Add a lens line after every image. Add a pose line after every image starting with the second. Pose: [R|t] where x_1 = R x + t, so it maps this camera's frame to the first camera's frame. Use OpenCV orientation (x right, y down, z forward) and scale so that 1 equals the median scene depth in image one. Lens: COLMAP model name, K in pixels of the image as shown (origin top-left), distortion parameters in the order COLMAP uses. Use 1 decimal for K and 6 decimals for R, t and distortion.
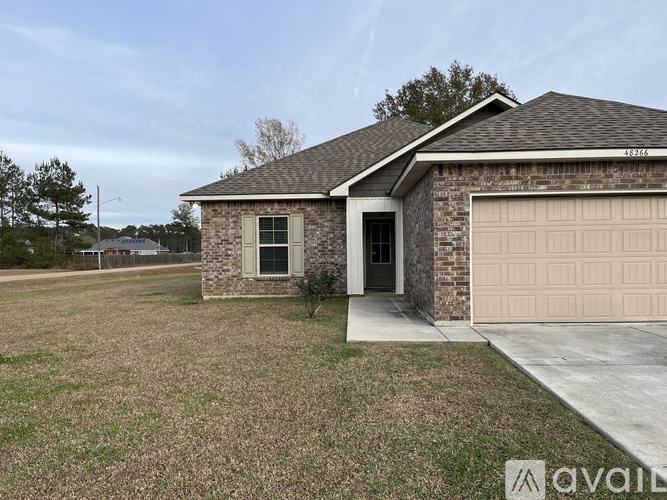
lens RADIAL K [[525.9, 0, 333.5], [0, 525.9, 250.0], [0, 0, 1]] dist [0.002203, -0.003950]
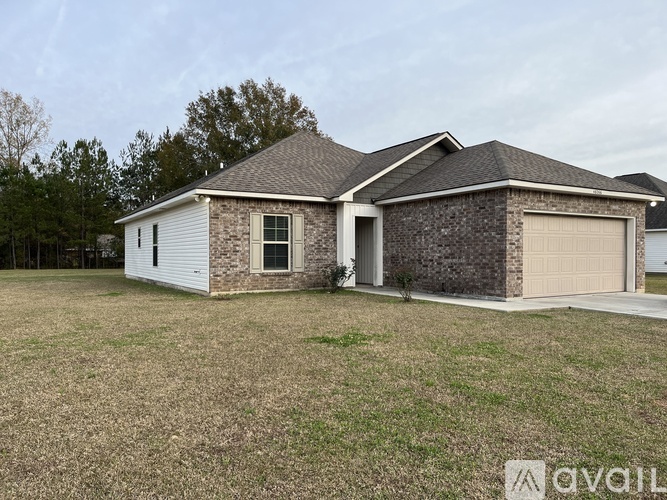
lens RADIAL K [[525.9, 0, 333.5], [0, 525.9, 250.0], [0, 0, 1]] dist [0.002203, -0.003950]
pose [[0.814682, 0.017985, 0.579630, -0.635603], [-0.012256, 0.999830, -0.013797, 0.019442], [-0.579779, 0.004136, 0.814763, 0.072493]]
